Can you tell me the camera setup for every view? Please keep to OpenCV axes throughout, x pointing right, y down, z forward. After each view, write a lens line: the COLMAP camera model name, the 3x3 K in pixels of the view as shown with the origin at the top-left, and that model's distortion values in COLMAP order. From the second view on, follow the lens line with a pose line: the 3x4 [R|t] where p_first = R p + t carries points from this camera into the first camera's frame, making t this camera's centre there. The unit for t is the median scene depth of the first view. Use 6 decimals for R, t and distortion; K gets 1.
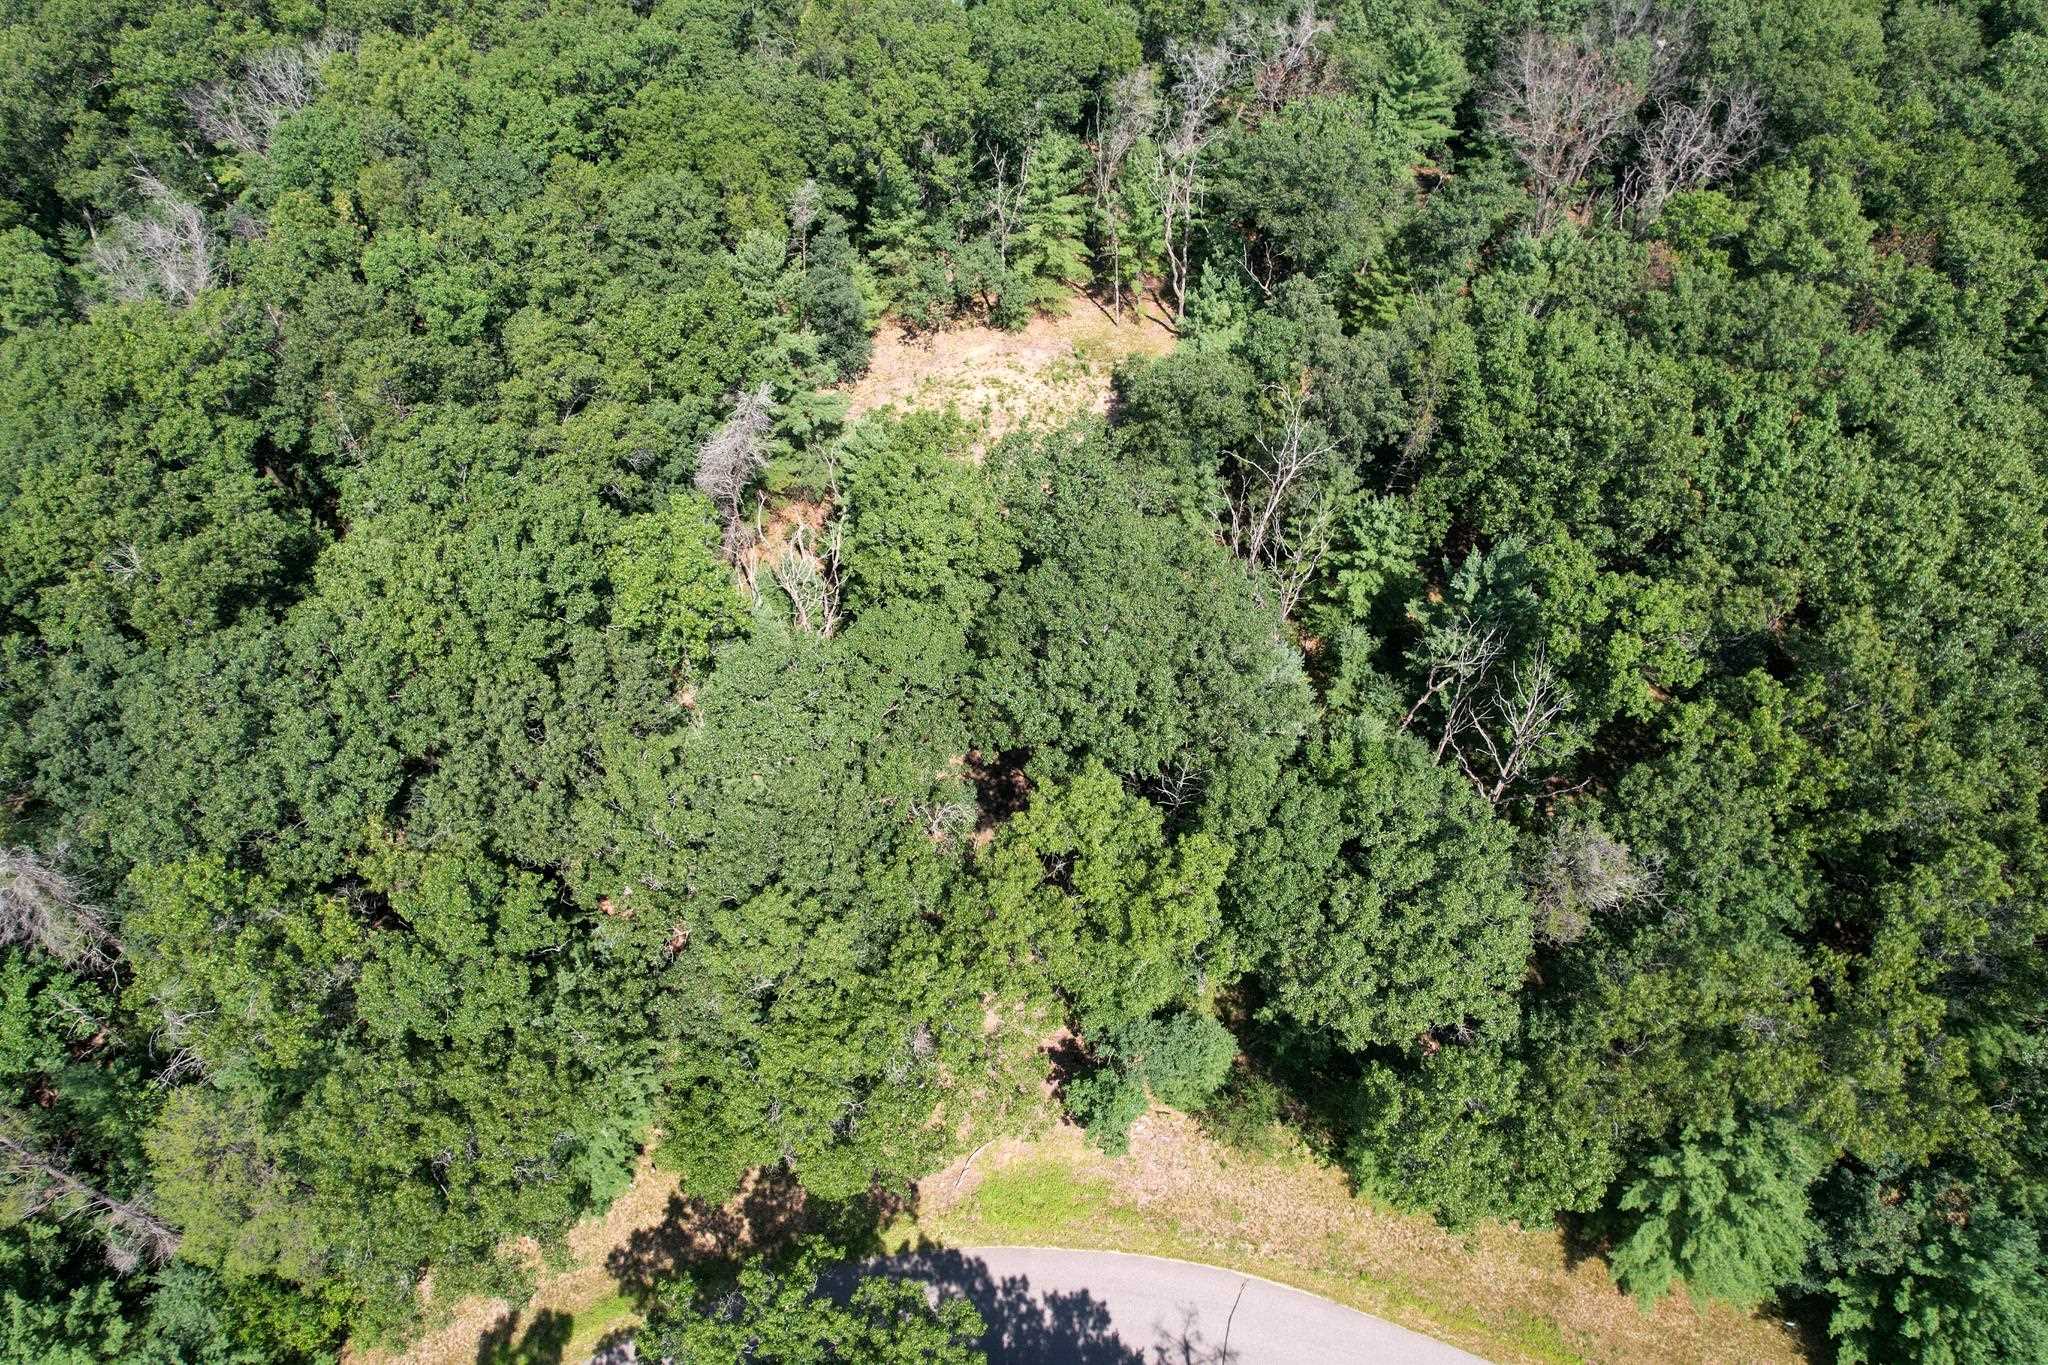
lens RADIAL K [[1276.7, 0, 1024.0], [0, 1276.7, 682.5], [0, 0, 1]] dist [-0.065851, 0.061644]
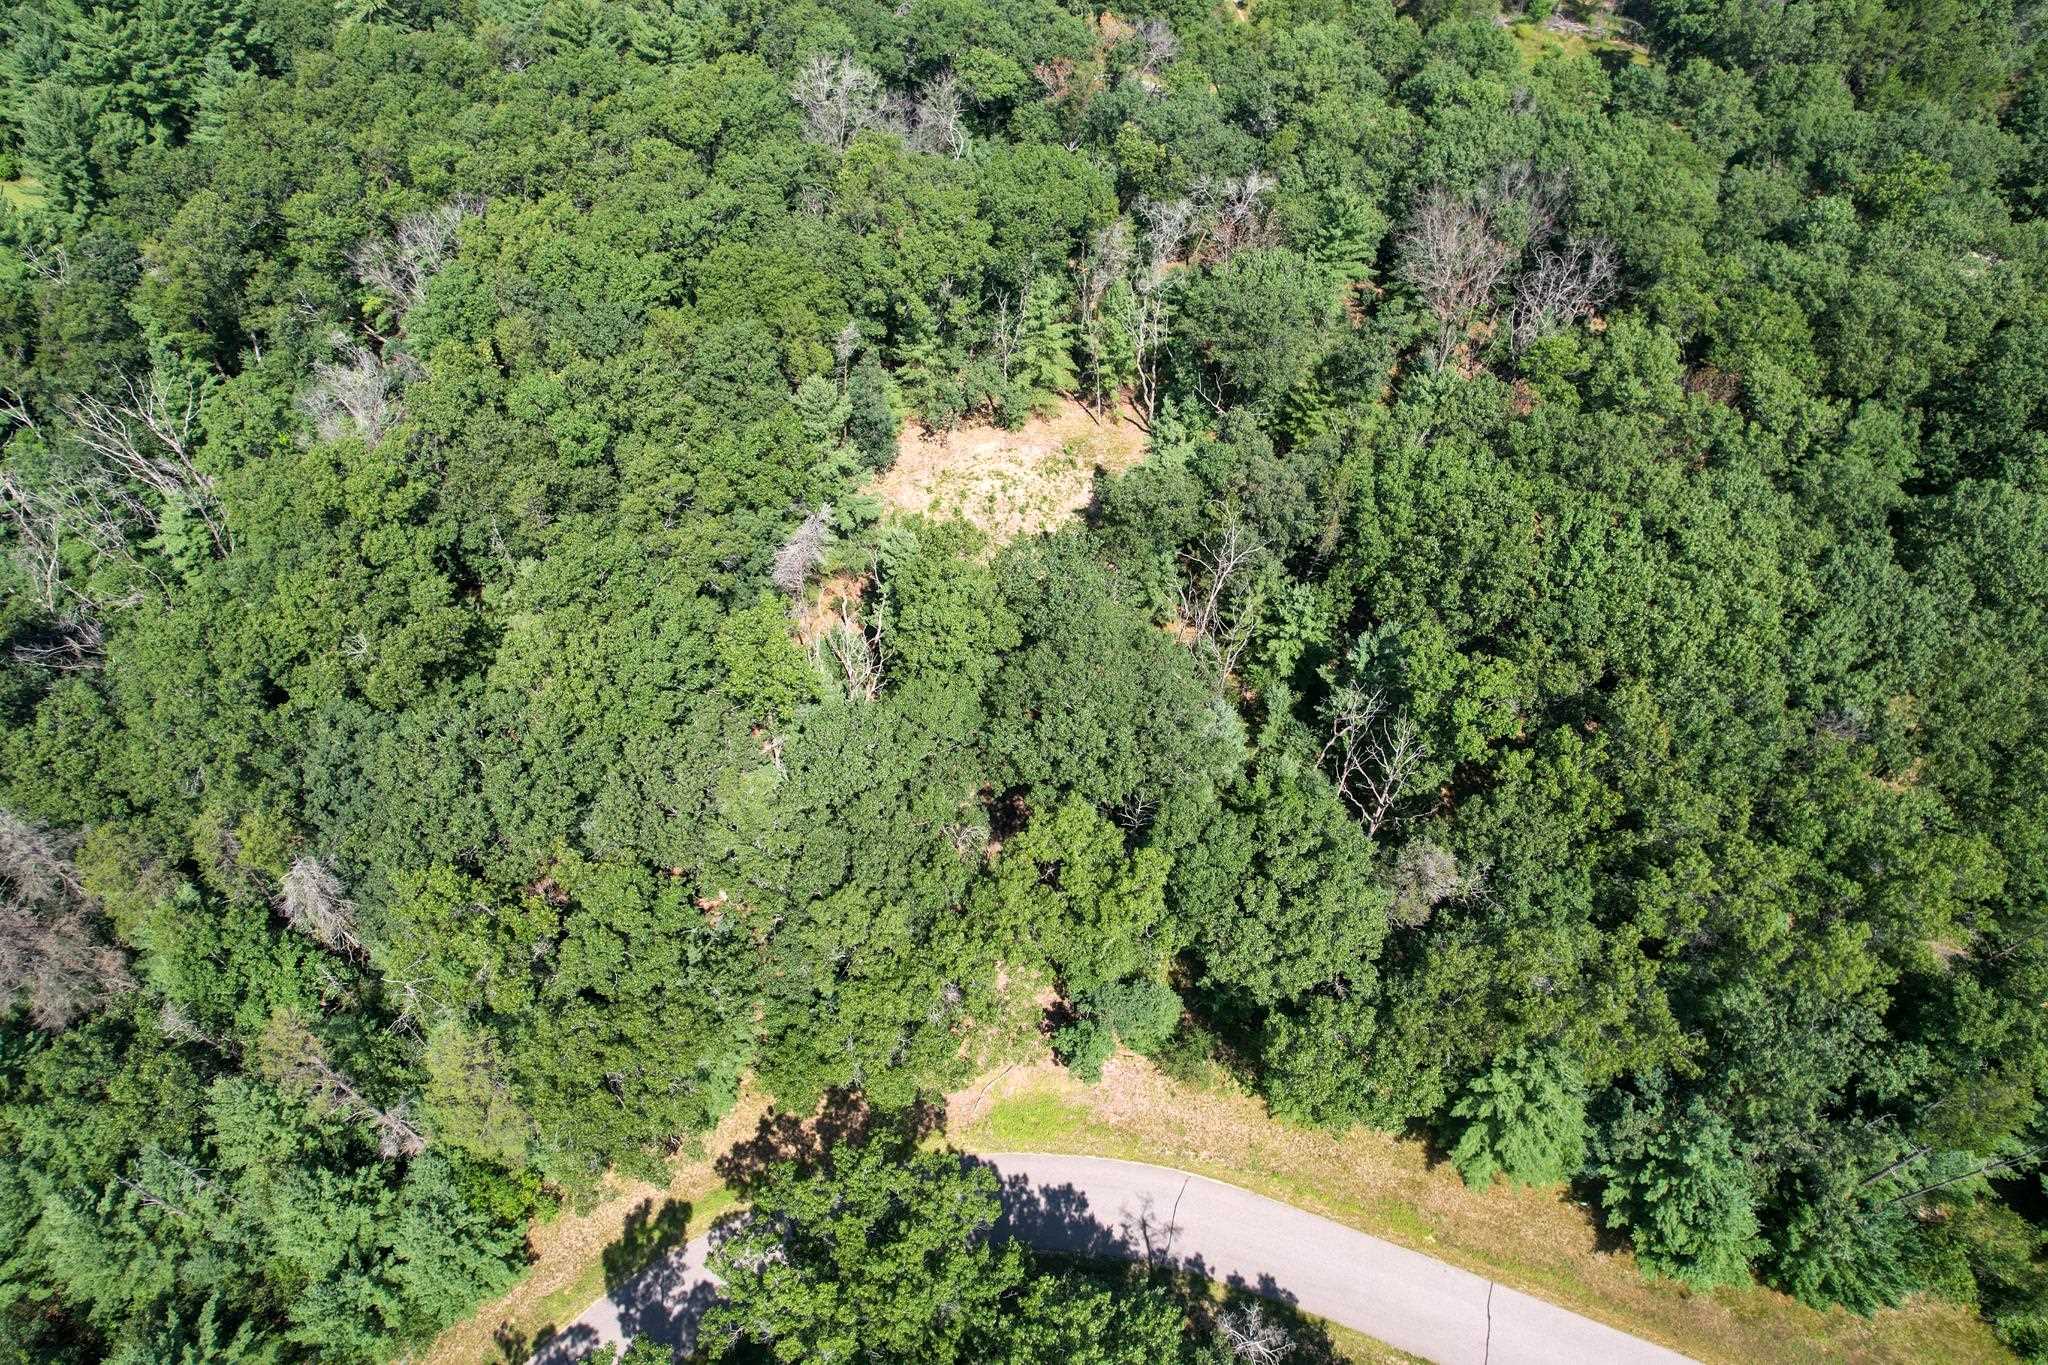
lens RADIAL K [[1273.7, 0, 1022.7], [0, 1273.7, 673.3], [0, 0, 1]] dist [-0.035325, -0.000225]
pose [[0.999997, -0.001223, 0.001966, -0.004101], [0.001246, 0.999930, -0.011797, -0.050354], [-0.001952, 0.011800, 0.999928, -0.358490]]
